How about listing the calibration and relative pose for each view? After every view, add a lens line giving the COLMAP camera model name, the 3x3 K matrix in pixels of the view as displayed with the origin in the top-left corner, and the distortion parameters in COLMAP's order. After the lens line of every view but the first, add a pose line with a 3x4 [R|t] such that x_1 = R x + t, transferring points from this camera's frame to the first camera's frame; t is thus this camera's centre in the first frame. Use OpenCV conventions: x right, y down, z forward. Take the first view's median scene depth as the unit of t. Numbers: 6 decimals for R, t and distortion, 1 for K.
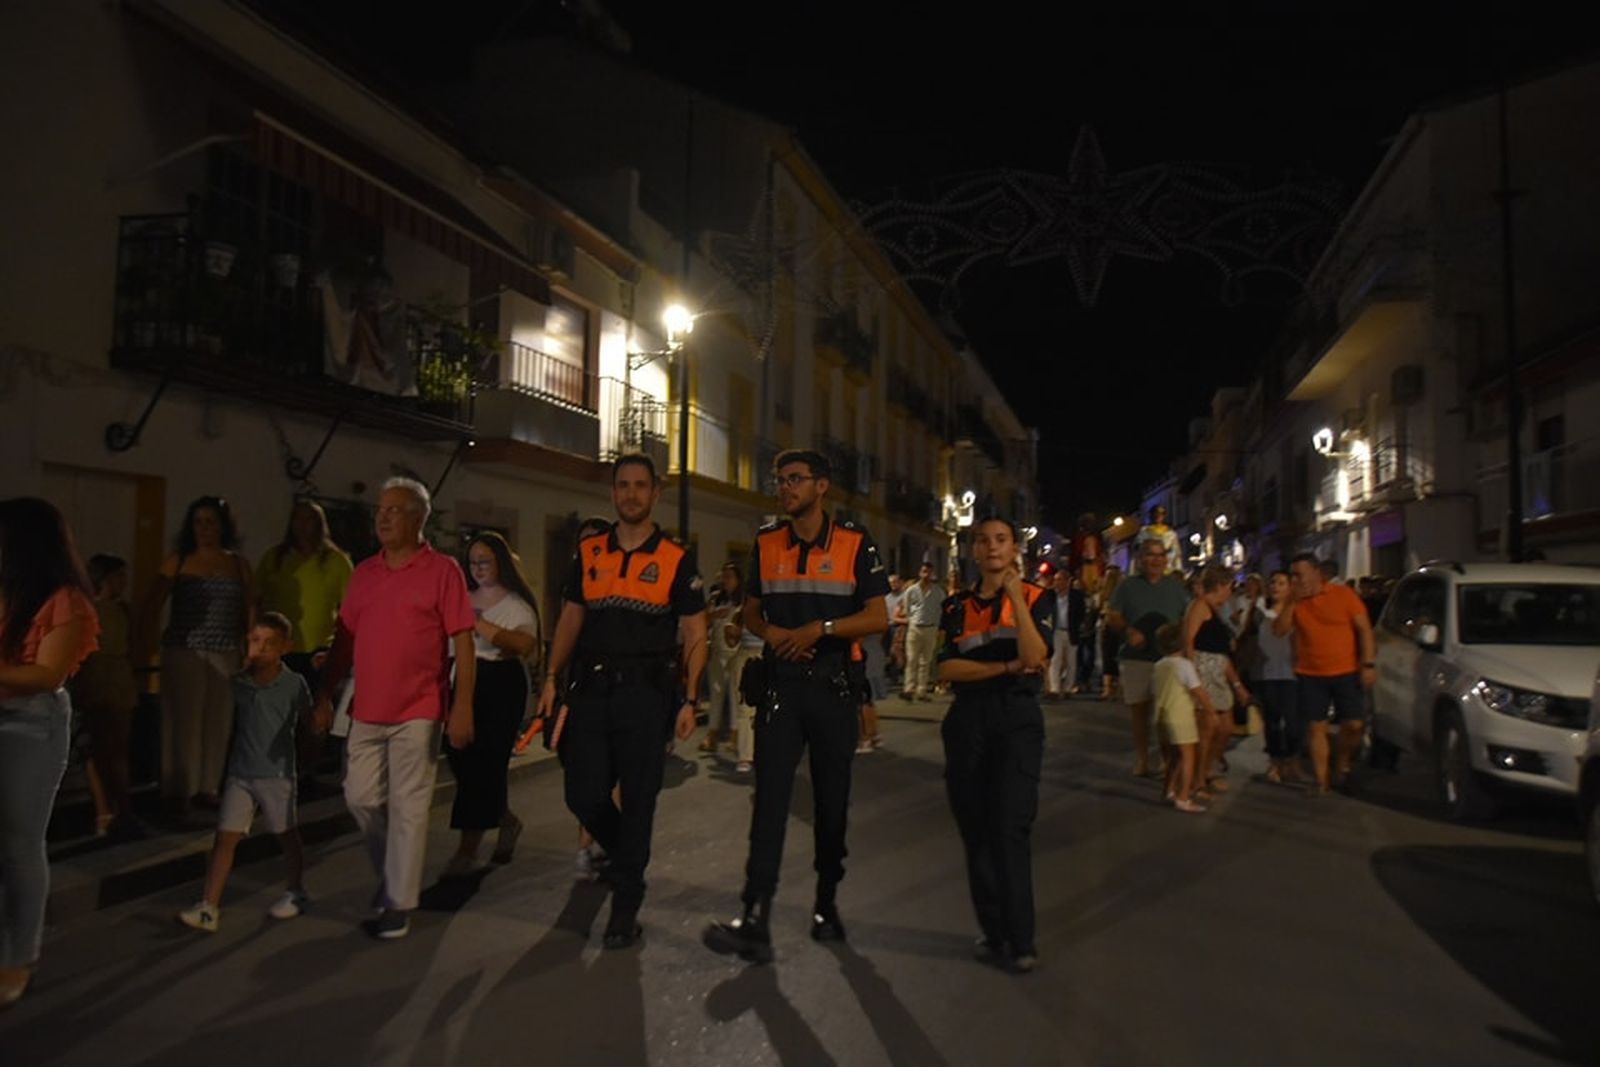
lens RADIAL K [[1257.8, 0, 800.0], [0, 1257.8, 533.5], [0, 0, 1]] dist [-0.116741, 0.090092]
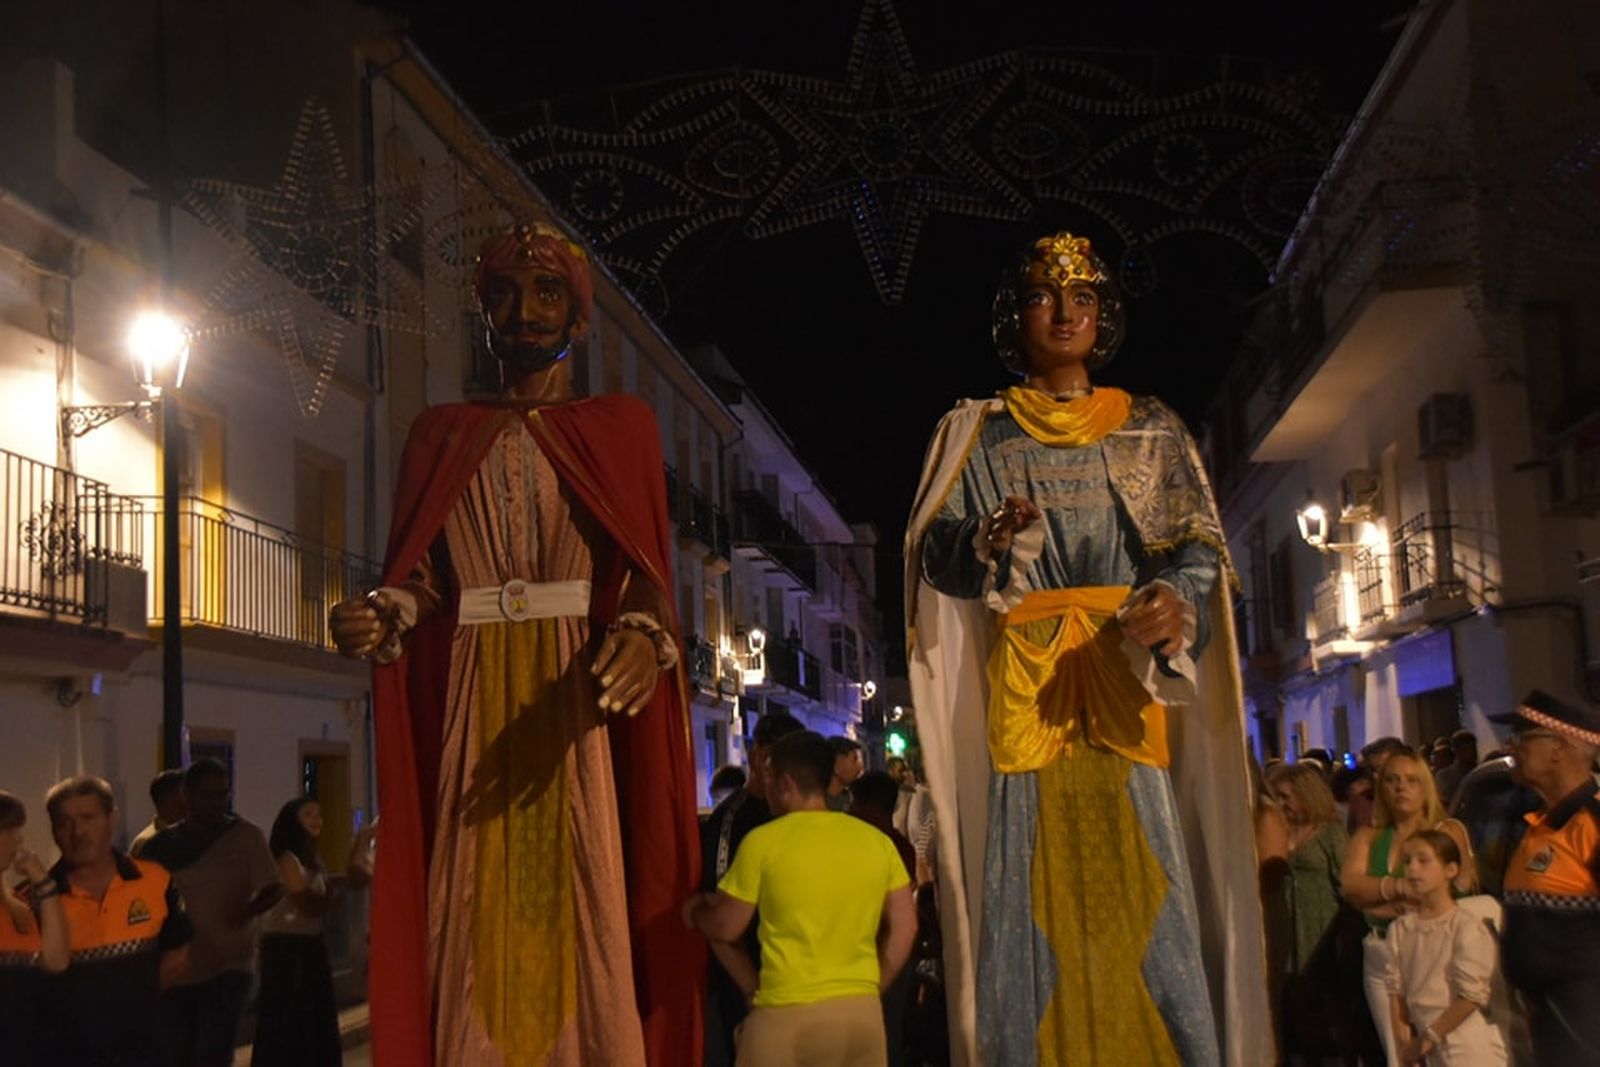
lens RADIAL K [[1950.6, 0, 800.0], [0, 1950.6, 533.5], [0, 0, 1]] dist [0.152318, 0.024679]
pose [[0.989187, -0.033064, 0.142884, 0.037566], [0.044858, 0.995775, -0.080126, -0.004462], [-0.139631, 0.085669, 0.986491, 0.081568]]
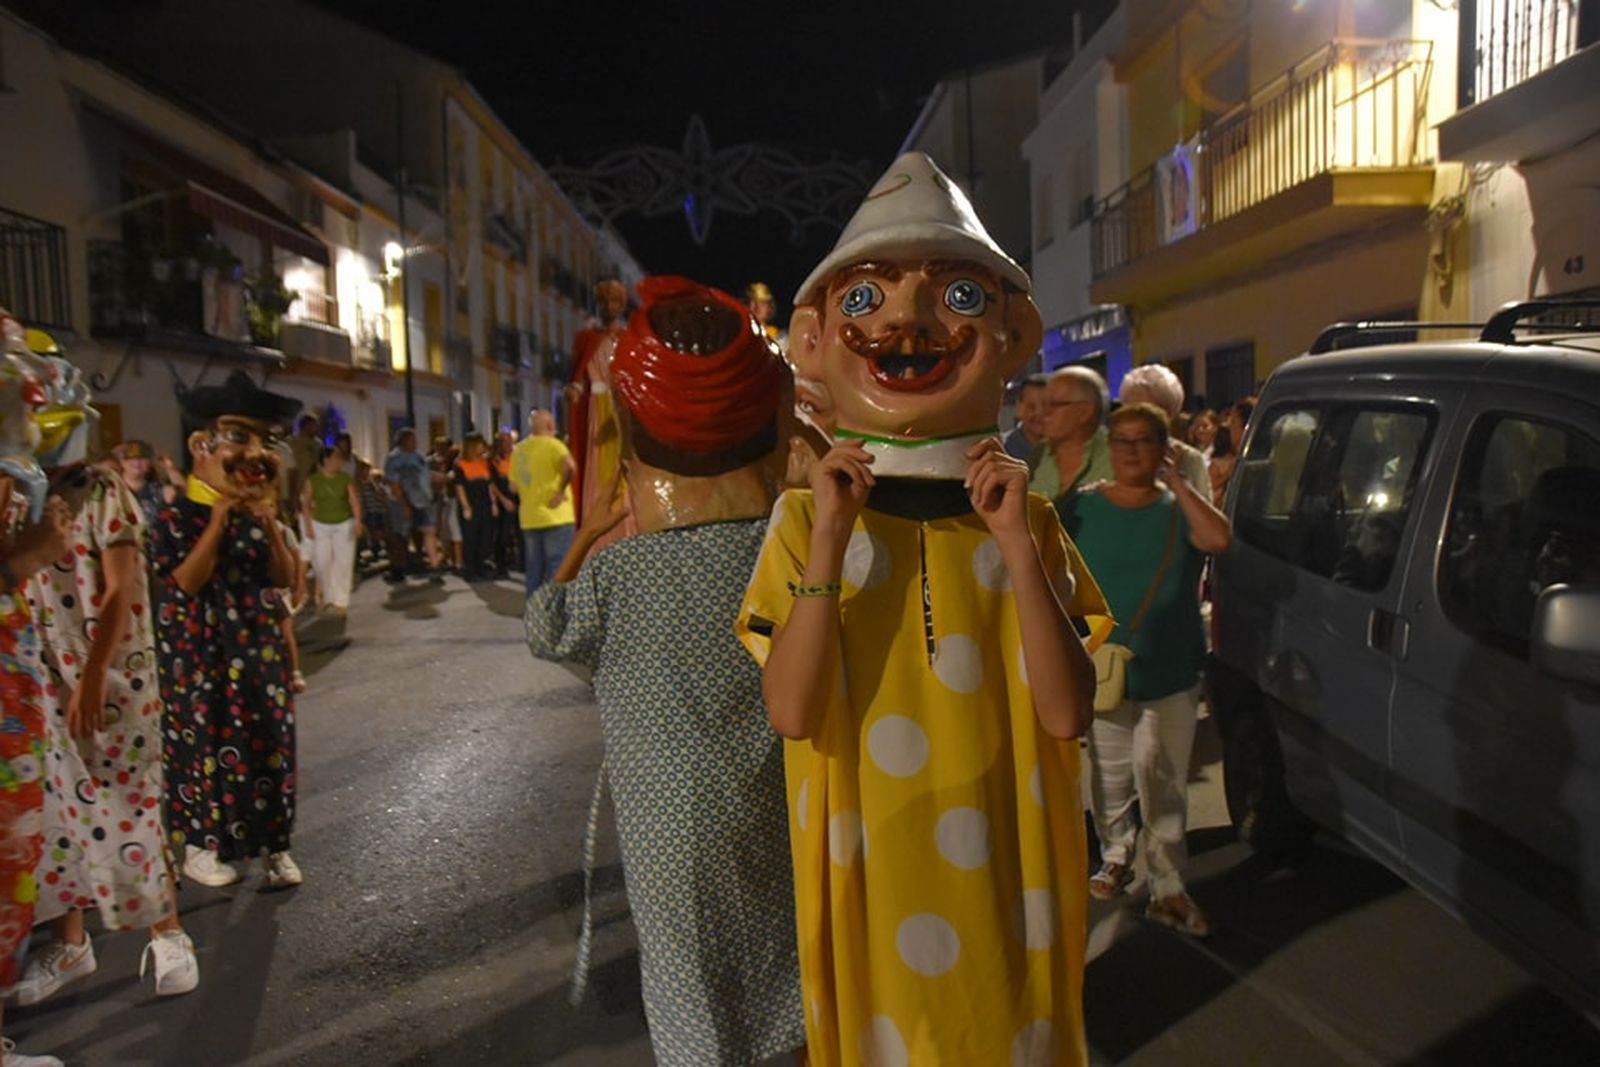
lens RADIAL K [[1257.8, 0, 800.0], [0, 1257.8, 533.5], [0, 0, 1]] dist [-0.116741, 0.090092]
pose [[0.958882, -0.057404, 0.277940, -0.047340], [0.022629, 0.991677, 0.126743, -0.022490], [-0.282902, -0.115242, 0.952200, -0.275389]]
